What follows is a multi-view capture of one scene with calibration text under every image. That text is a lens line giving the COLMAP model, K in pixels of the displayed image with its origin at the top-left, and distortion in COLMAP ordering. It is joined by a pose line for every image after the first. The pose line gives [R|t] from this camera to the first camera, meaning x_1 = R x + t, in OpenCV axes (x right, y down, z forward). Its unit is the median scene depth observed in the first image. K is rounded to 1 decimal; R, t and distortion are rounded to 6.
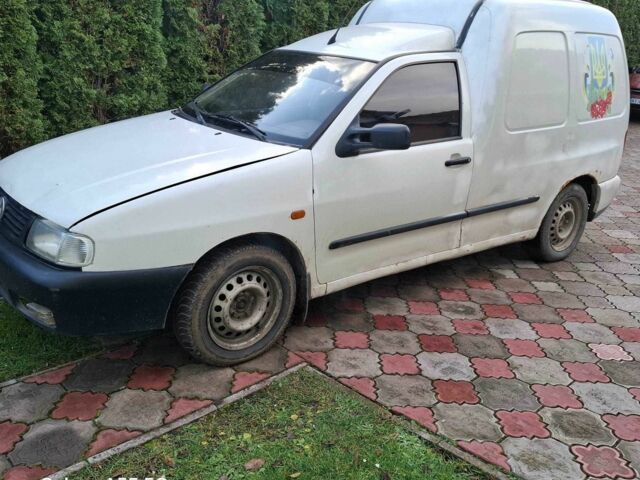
lens RADIAL K [[586.7, 0, 316.3], [0, 586.7, 242.7], [0, 0, 1]] dist [0.065654, 0.000000]
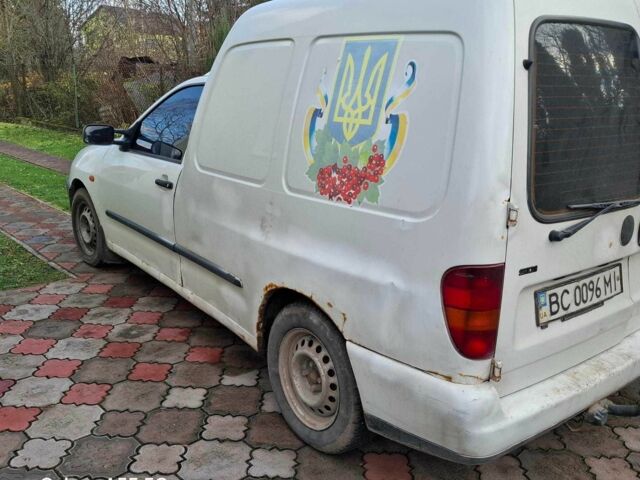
lens RADIAL K [[586.7, 0, 322.7], [0, 586.7, 238.3], [0, 0, 1]] dist [0.065654, 0.000000]
pose [[0.007874, 0.220409, -0.975376, 1.102744], [-0.354622, 0.912626, 0.203367, -0.316161], [0.934977, 0.344288, 0.085348, 1.101232]]
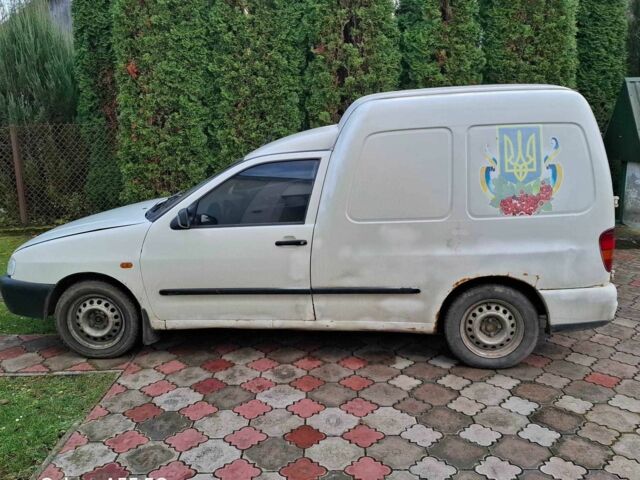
lens RADIAL K [[586.7, 0, 317.4], [0, 586.7, 238.9], [0, 0, 1]] dist [0.065654, 0.000000]
pose [[0.716158, 0.086650, -0.692538, 1.001027], [-0.168678, 0.984337, -0.051272, -0.087969], [0.677248, 0.153535, 0.719557, 0.188134]]
